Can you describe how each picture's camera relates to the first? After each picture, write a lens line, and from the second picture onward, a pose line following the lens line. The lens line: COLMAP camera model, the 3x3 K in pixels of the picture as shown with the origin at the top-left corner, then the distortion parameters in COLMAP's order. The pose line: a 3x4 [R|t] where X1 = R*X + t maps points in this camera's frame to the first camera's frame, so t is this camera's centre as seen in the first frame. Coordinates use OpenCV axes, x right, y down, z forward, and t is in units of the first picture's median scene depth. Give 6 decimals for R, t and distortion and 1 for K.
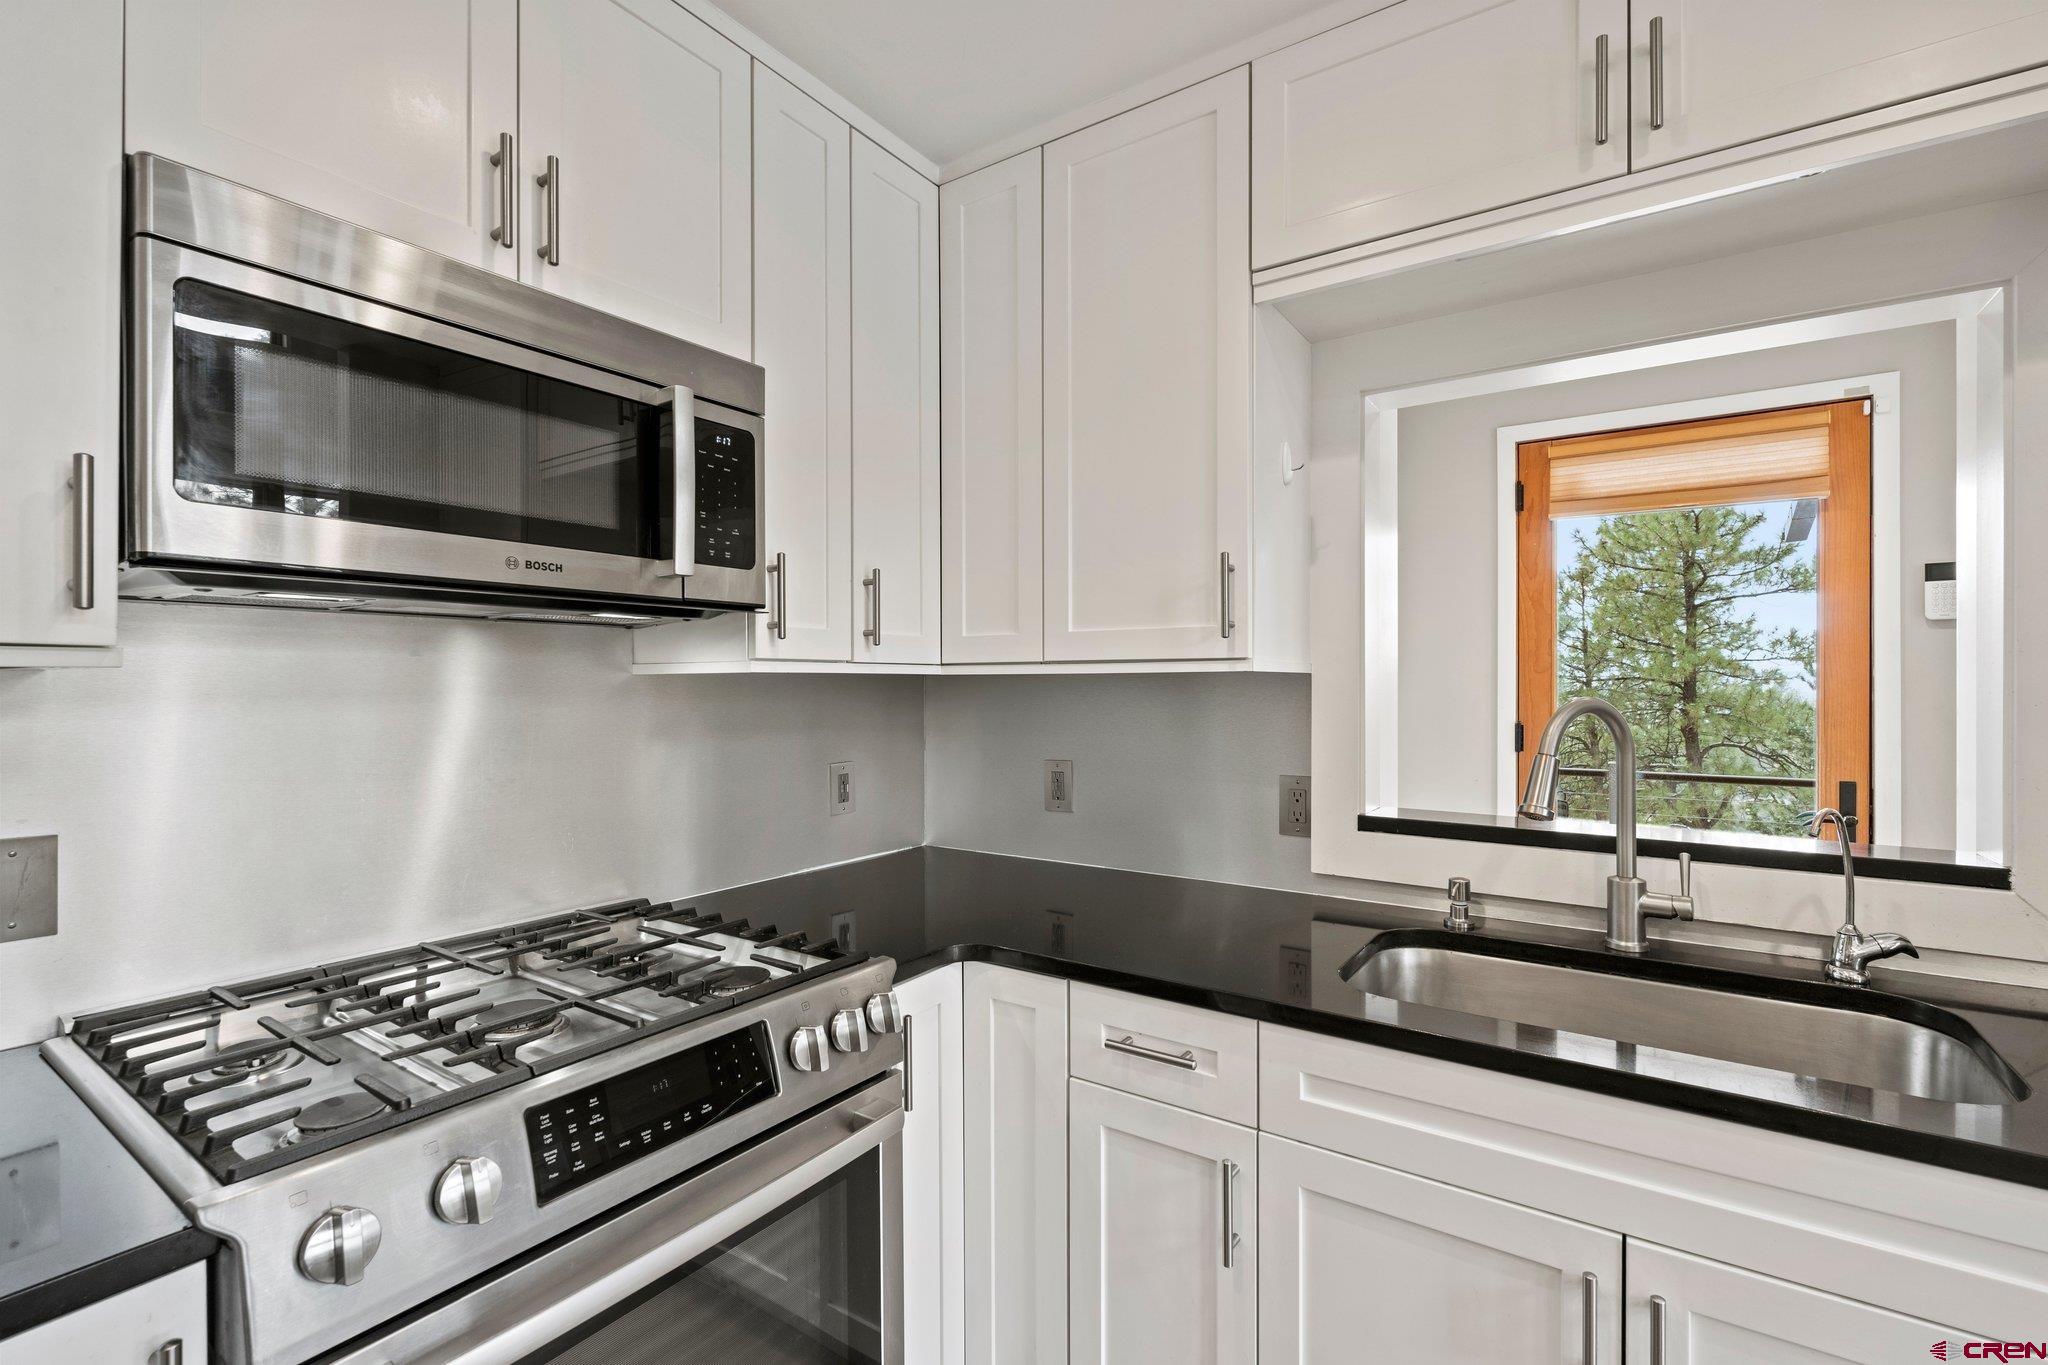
lens RADIAL K [[902.4, 0, 1029.1], [0, 902.4, 687.7], [0, 0, 1]] dist [-0.001076, -0.000509]
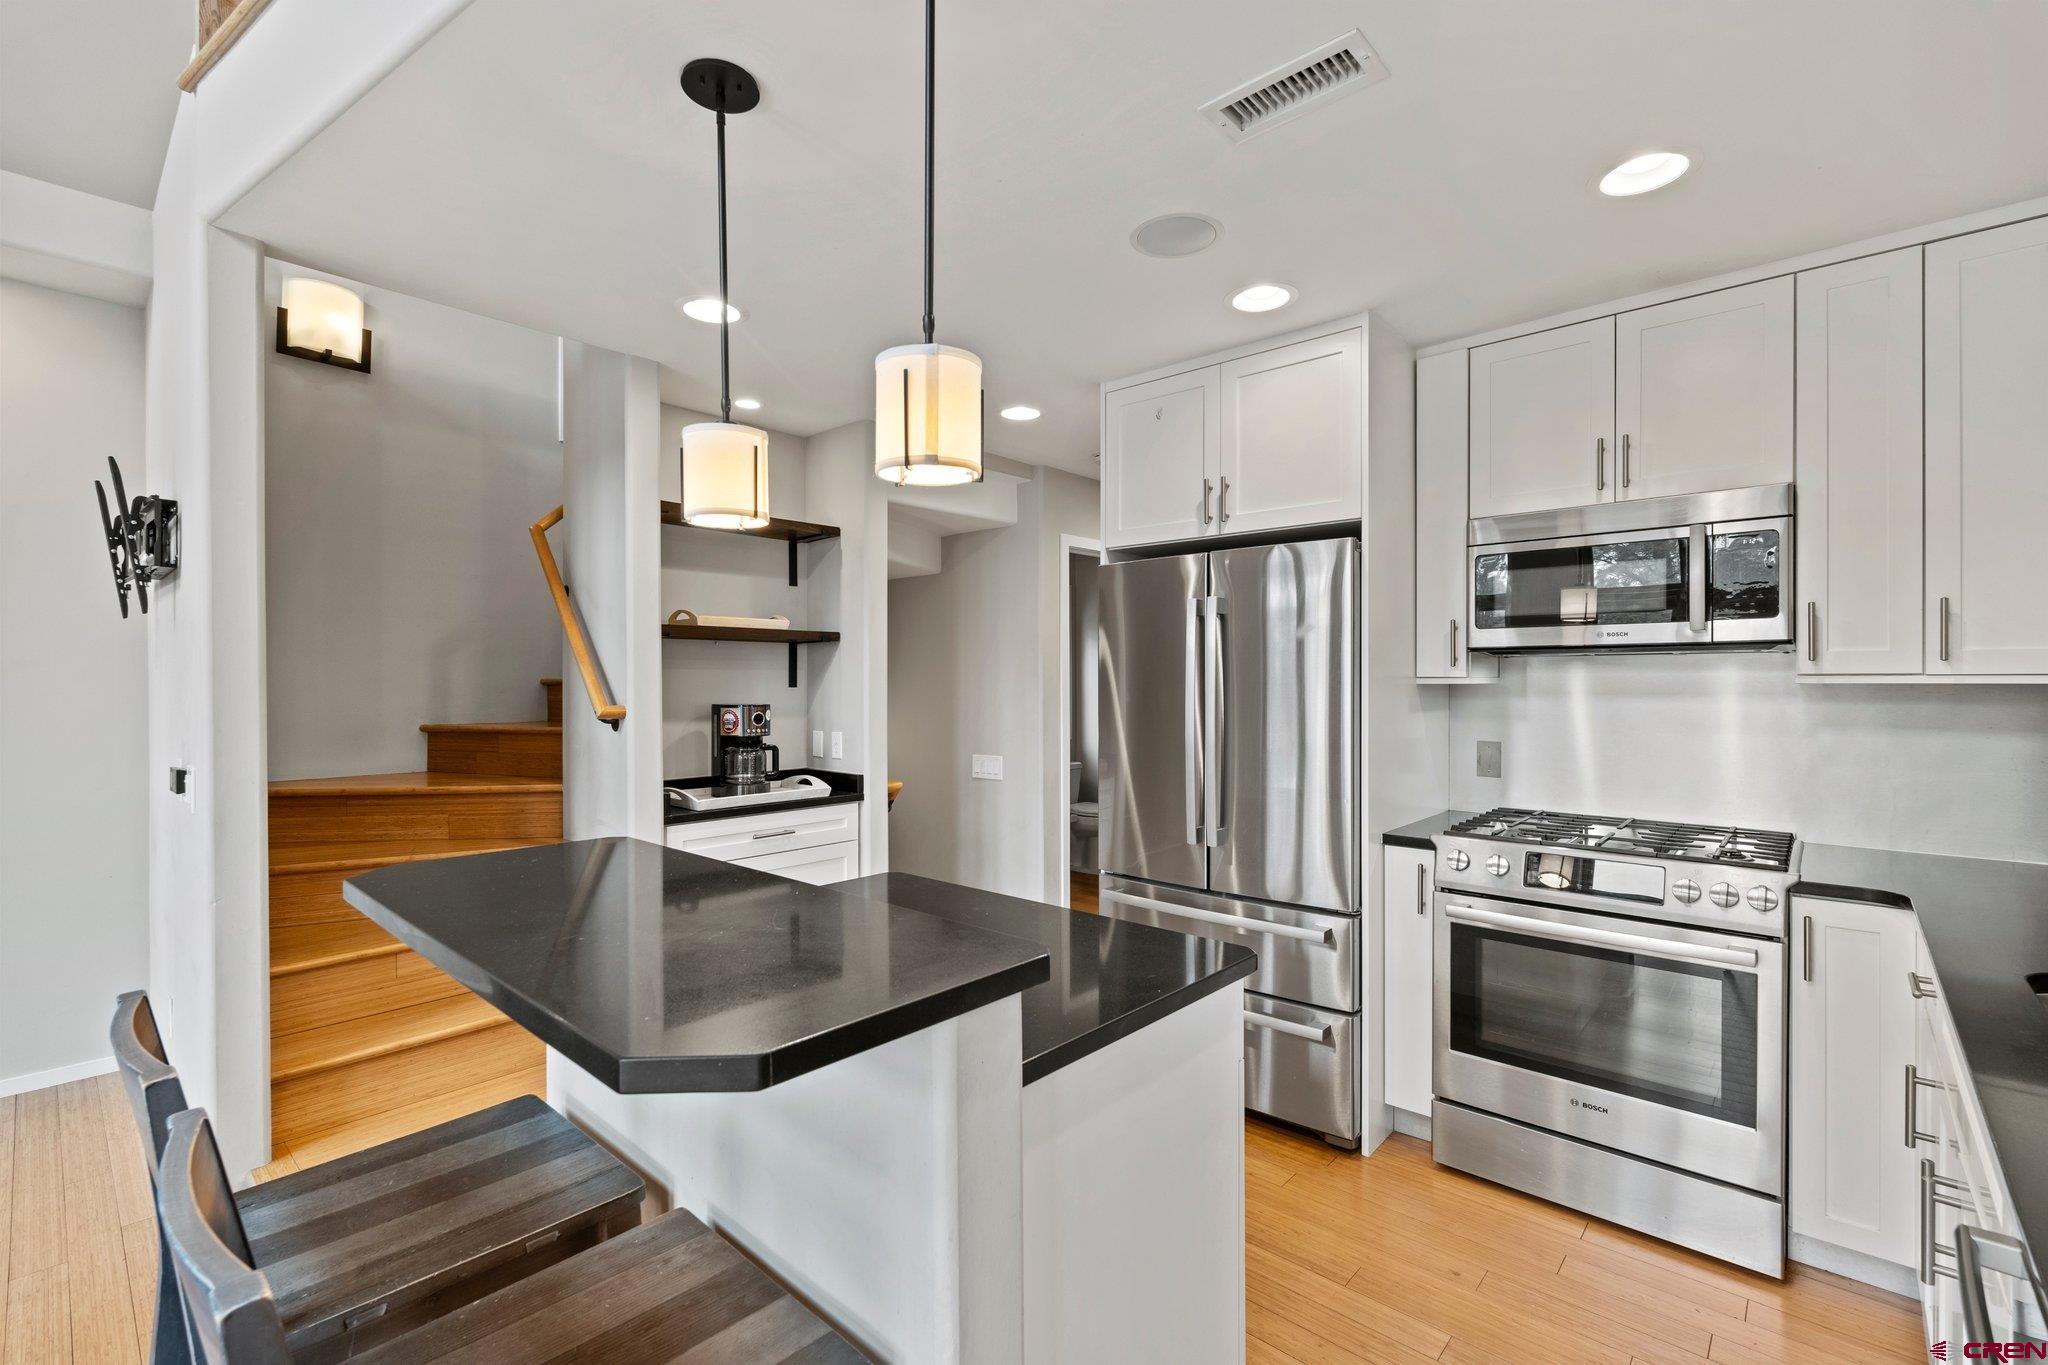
lens RADIAL K [[902.4, 0, 1041.9], [0, 902.4, 684.5], [0, 0, 1]] dist [-0.001076, -0.000509]
pose [[-0.111625, 0.006461, -0.993729, 1.296333], [-0.001373, 0.999977, 0.006656, -0.022805], [0.993749, 0.002108, -0.111614, -0.071665]]
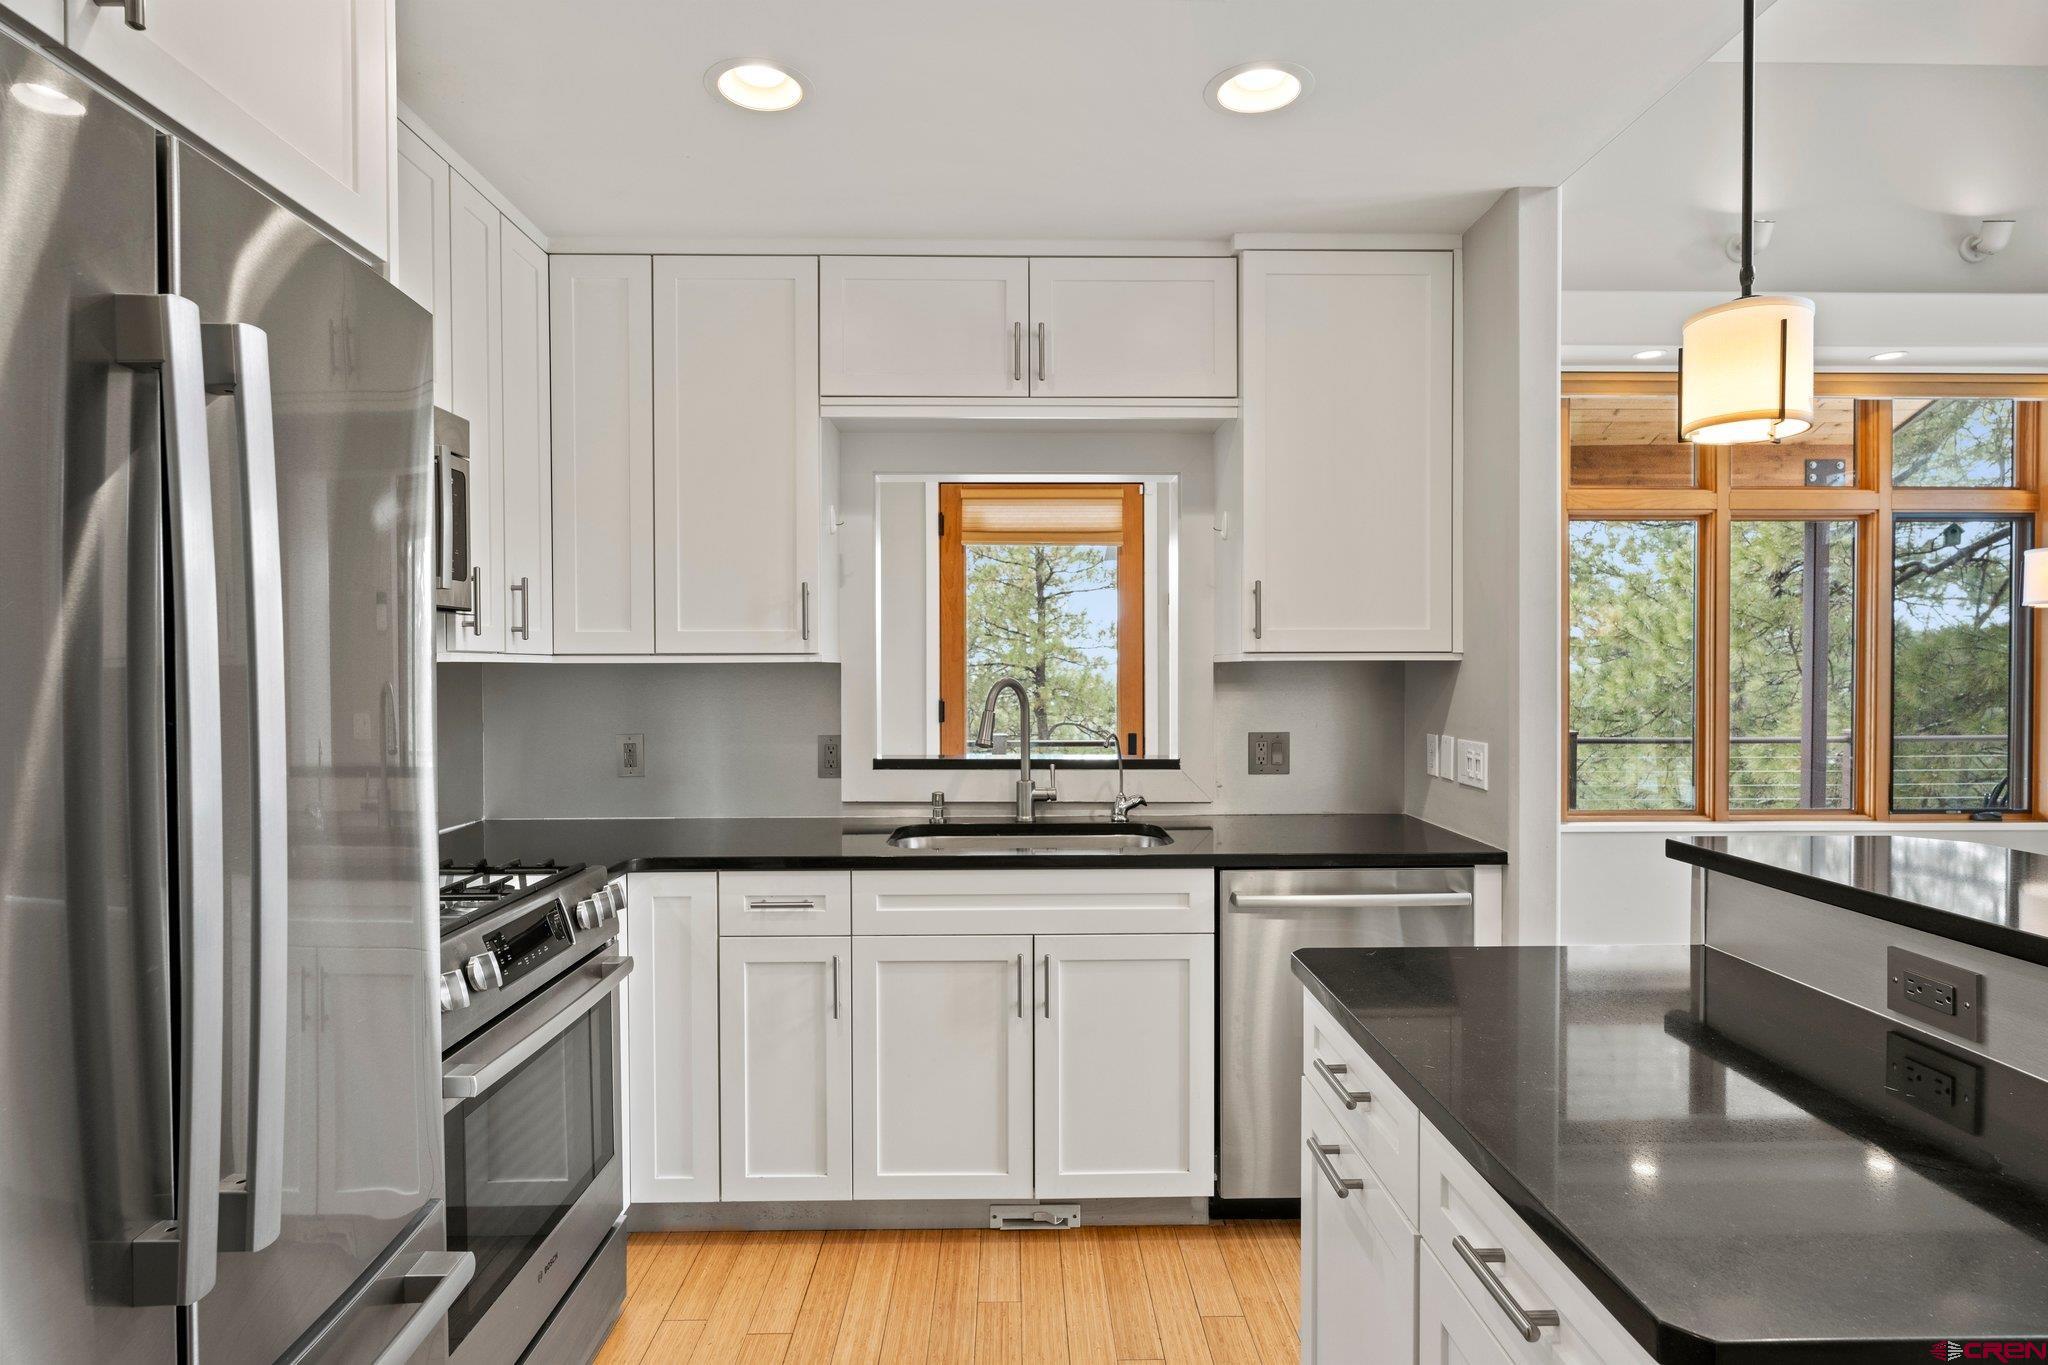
lens RADIAL K [[1068.3, 0, 1009.7], [0, 1068.3, 679.9], [0, 0, 1]] dist [0.002509, 0.000455]
pose [[0.822333, -0.006092, 0.568974, -0.502816], [0.002641, 0.999973, 0.006890, -0.000018], [-0.569000, -0.004163, 0.822327, -0.637412]]
